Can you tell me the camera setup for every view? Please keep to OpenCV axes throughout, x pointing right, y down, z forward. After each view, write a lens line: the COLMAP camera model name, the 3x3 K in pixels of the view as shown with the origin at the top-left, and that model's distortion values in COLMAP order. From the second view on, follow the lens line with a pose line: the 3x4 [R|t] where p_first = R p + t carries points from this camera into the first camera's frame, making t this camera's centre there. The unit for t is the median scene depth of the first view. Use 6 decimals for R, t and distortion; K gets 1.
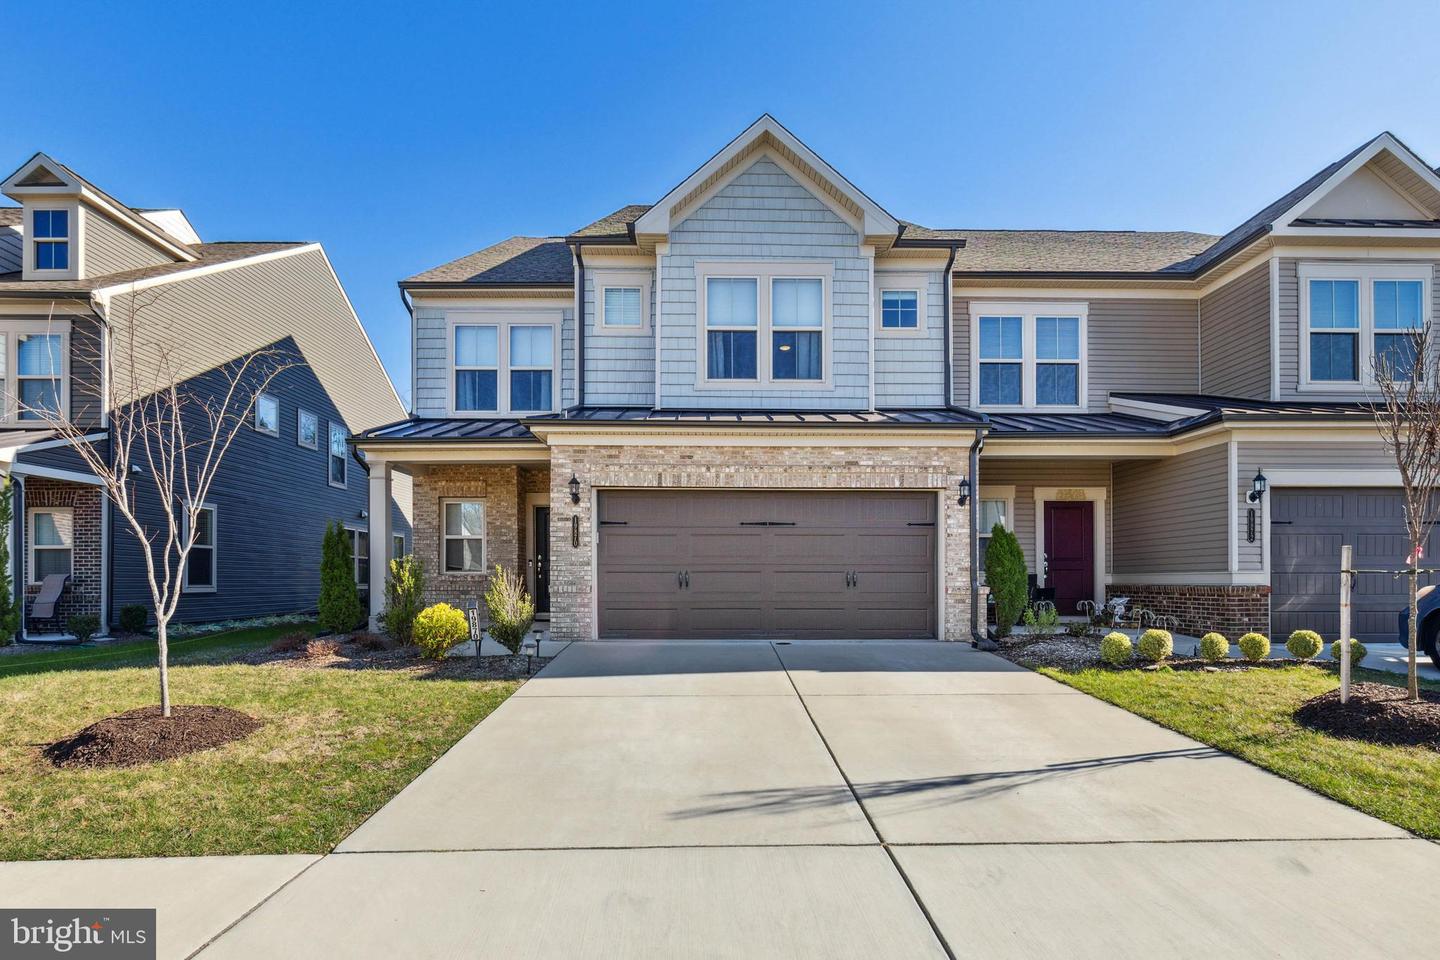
lens RADIAL K [[700.9, 0, 699.2], [0, 700.9, 571.3], [0, 0, 1]] dist [0.006609, -0.001312]
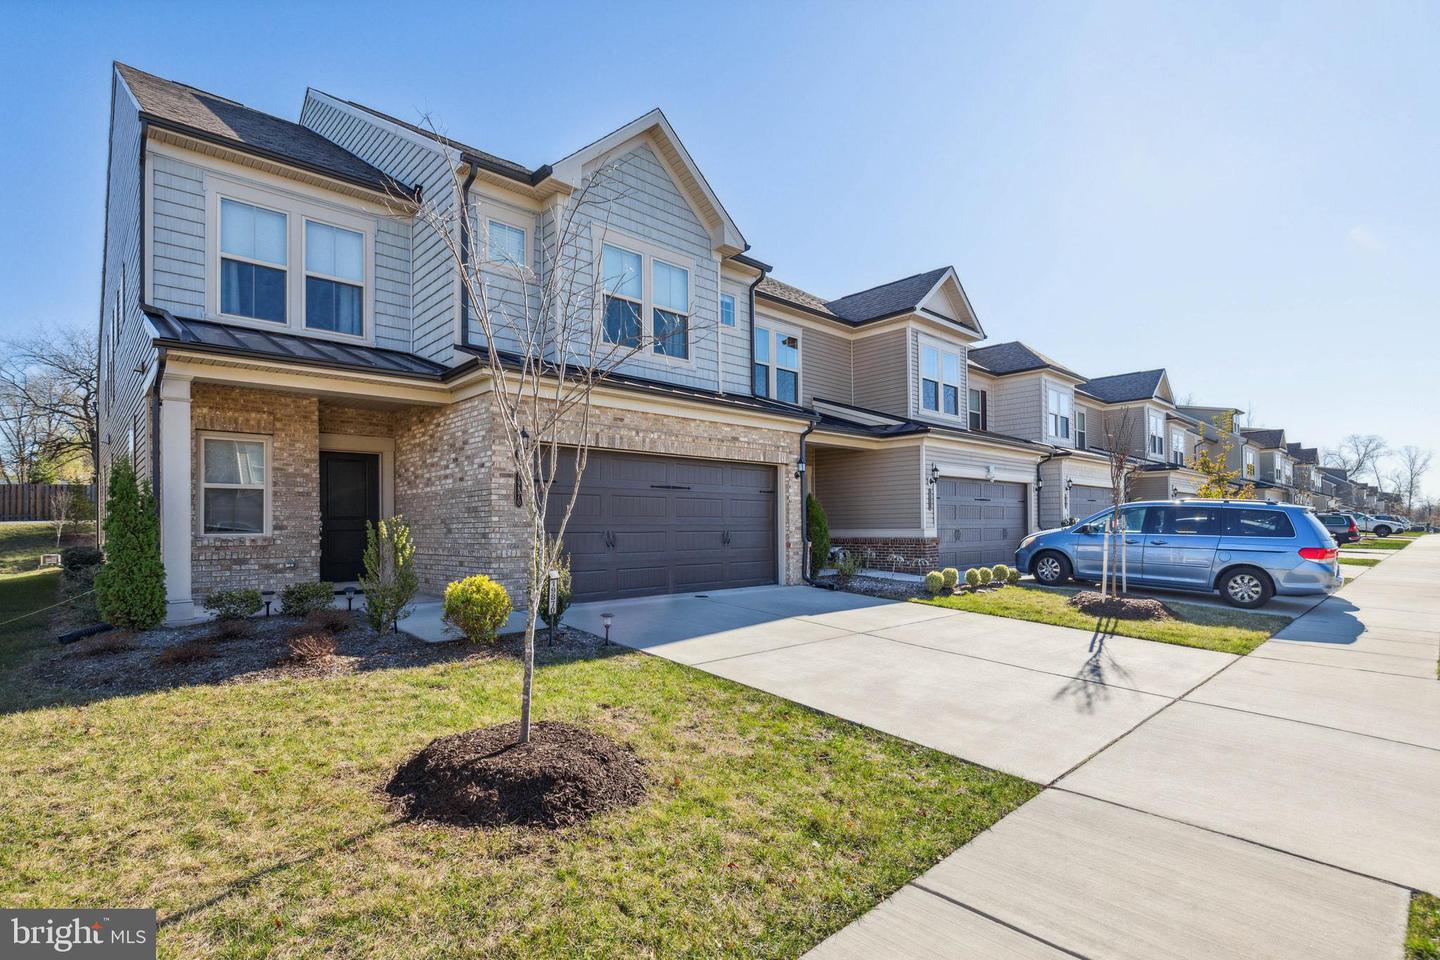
lens RADIAL K [[700.9, 0, 673.9], [0, 700.9, 514.0], [0, 0, 1]] dist [0.006609, -0.001312]
pose [[0.750658, 0.006376, 0.660660, -0.618394], [0.000023, 0.999953, -0.009676, -0.016068], [-0.660691, 0.007279, 0.750623, 0.182765]]
